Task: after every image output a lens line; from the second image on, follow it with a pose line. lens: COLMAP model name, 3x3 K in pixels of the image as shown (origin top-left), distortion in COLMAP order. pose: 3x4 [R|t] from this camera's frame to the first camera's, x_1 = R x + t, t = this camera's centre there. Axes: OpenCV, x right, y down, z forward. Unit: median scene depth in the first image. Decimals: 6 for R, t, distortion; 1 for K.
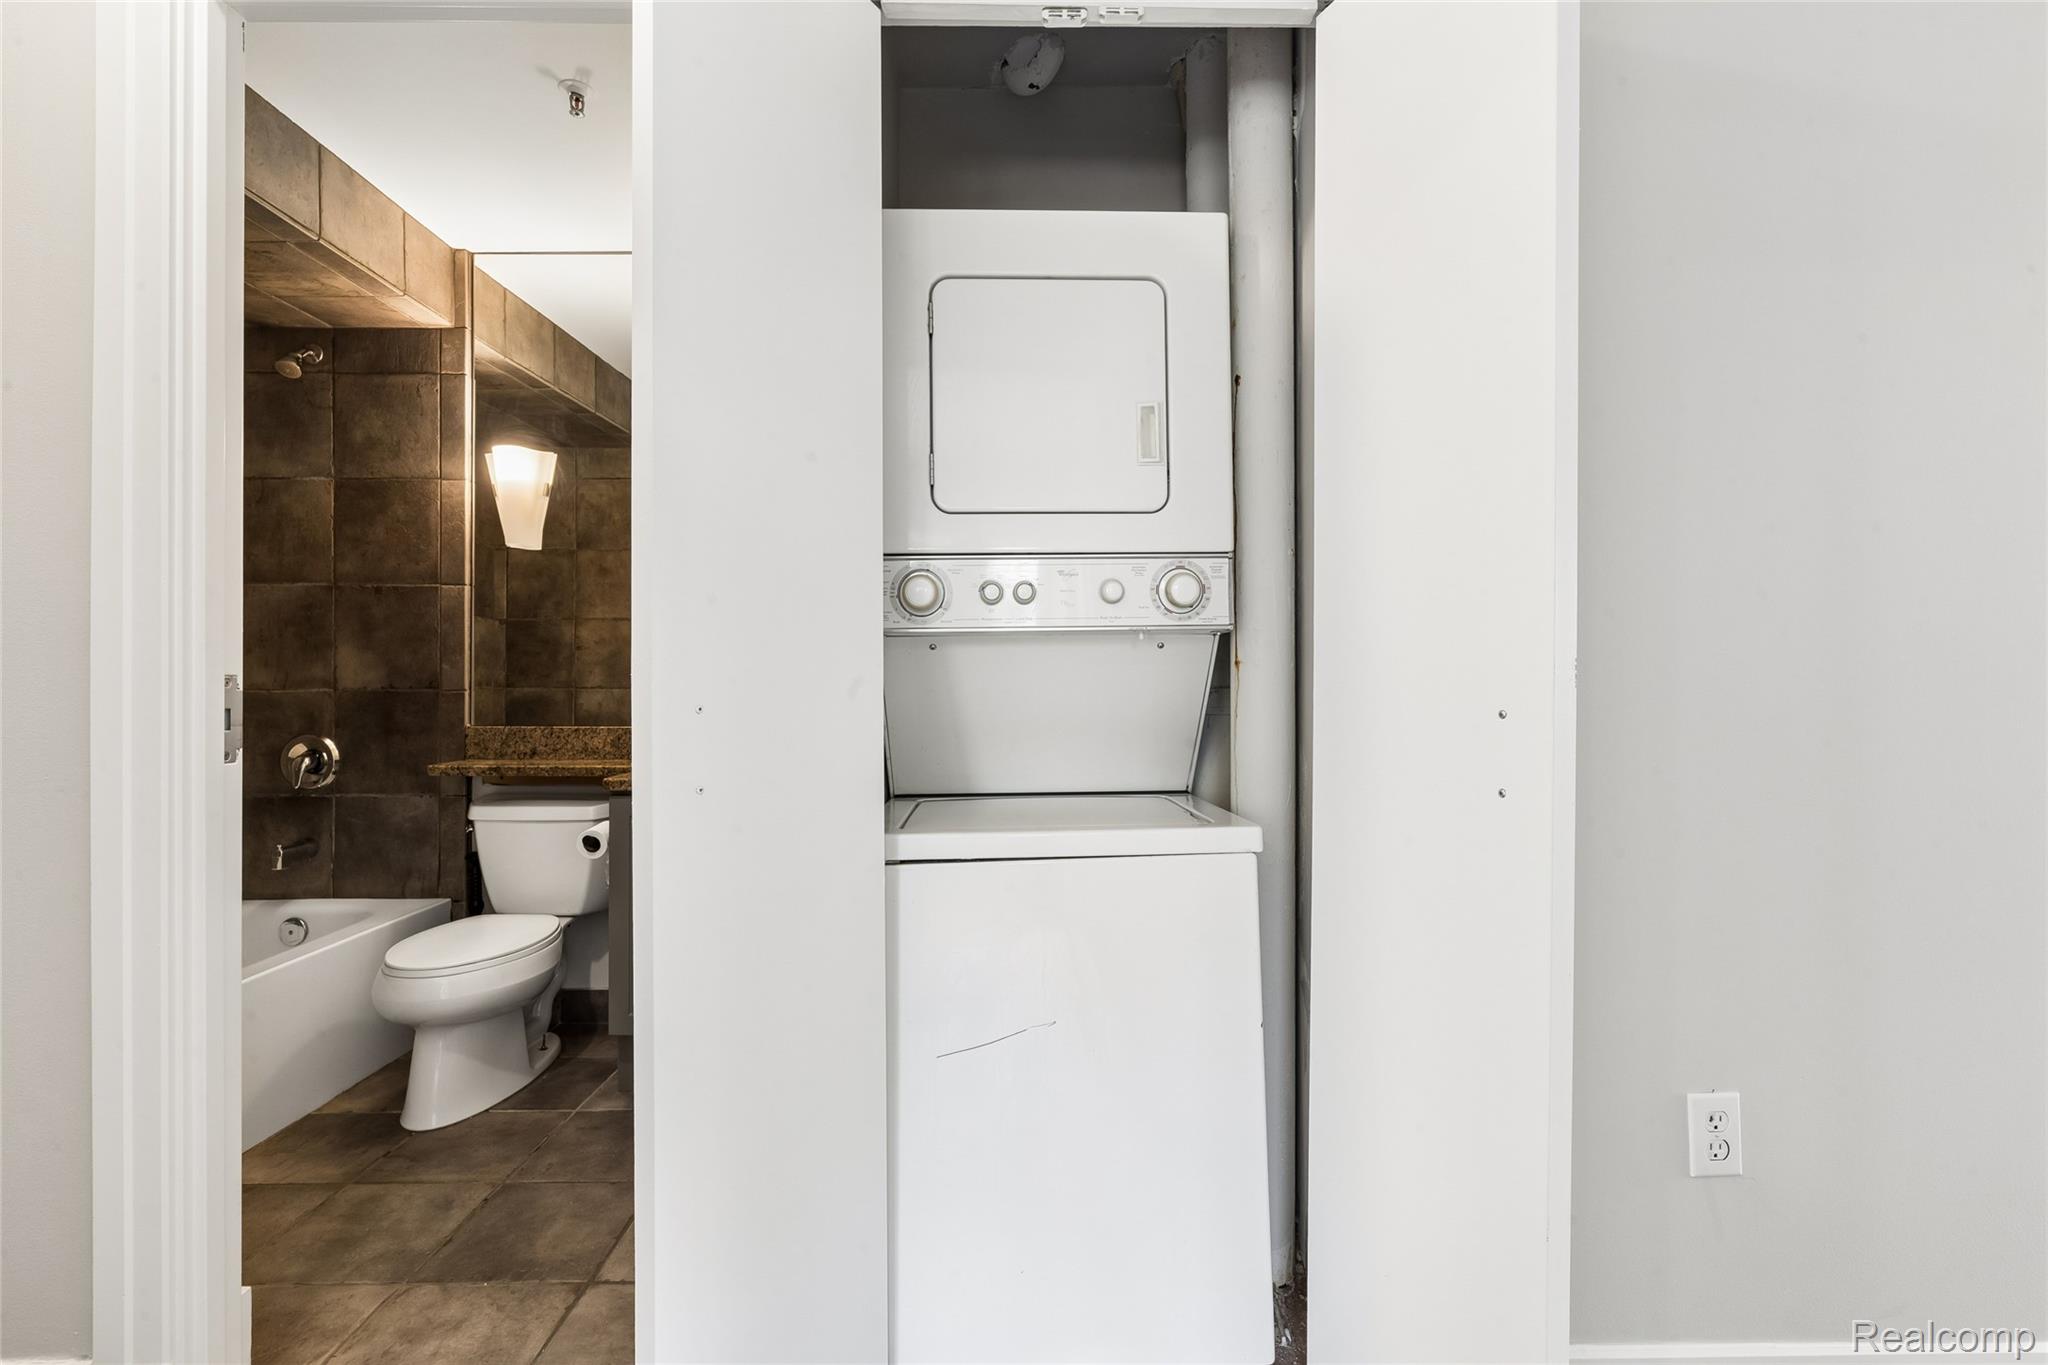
lens RADIAL K [[925.9, 0, 1025.4], [0, 925.9, 676.5], [0, 0, 1]] dist [-0.008452, 0.001129]
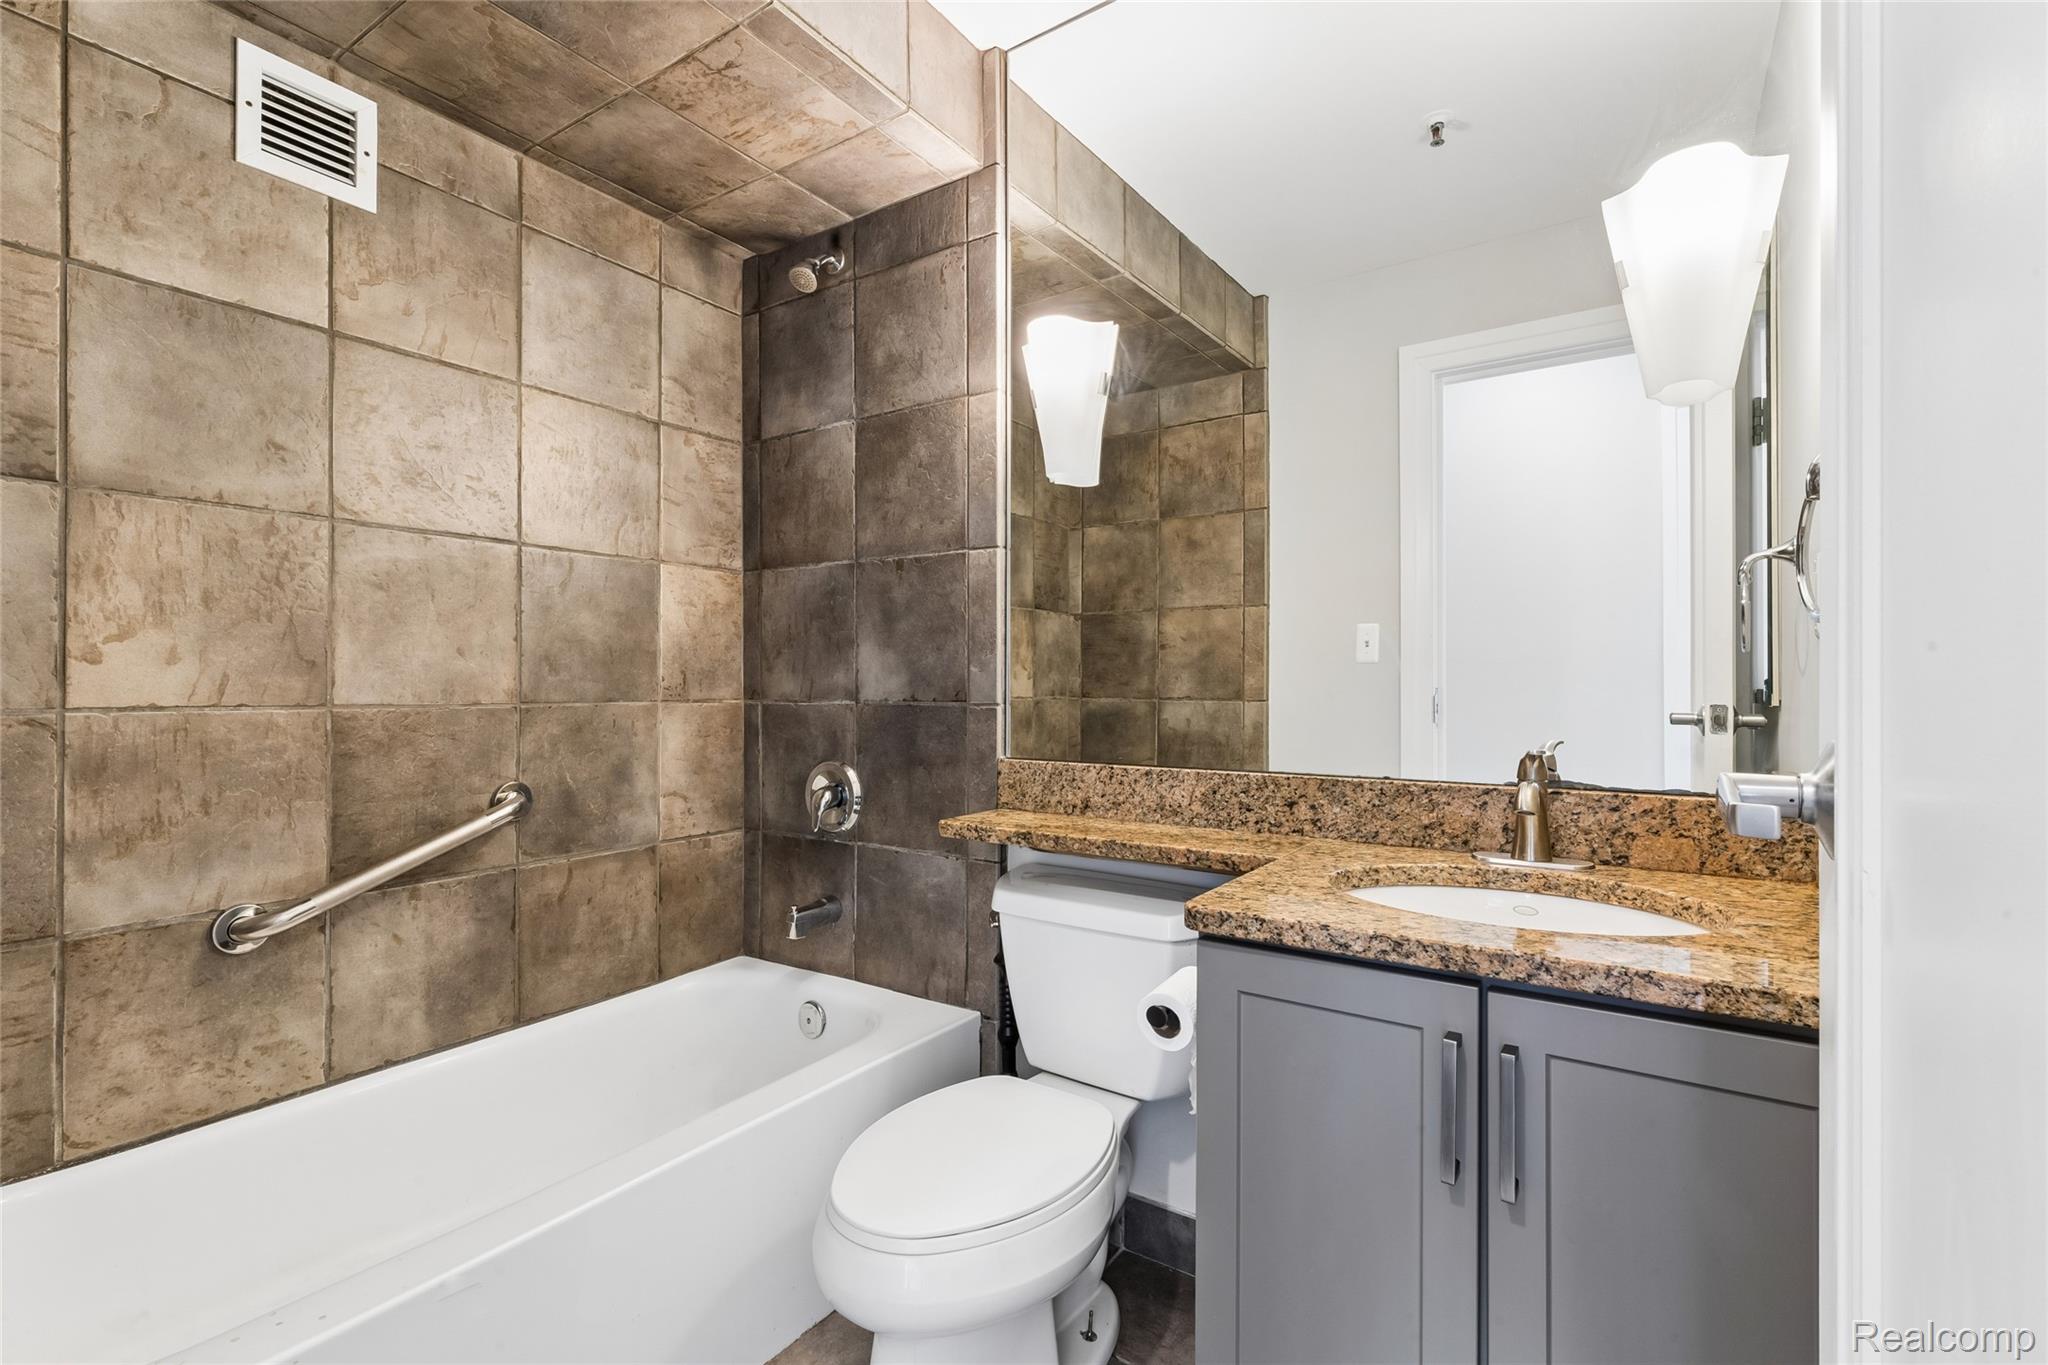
lens RADIAL K [[925.9, 0, 1025.4], [0, 925.9, 676.5], [0, 0, 1]] dist [-0.008452, 0.001129]
pose [[0.819260, -0.004178, -0.573408, -0.205981], [-0.000037, 0.999973, -0.007339, -0.000883], [0.573423, 0.006034, 0.819237, 0.462588]]
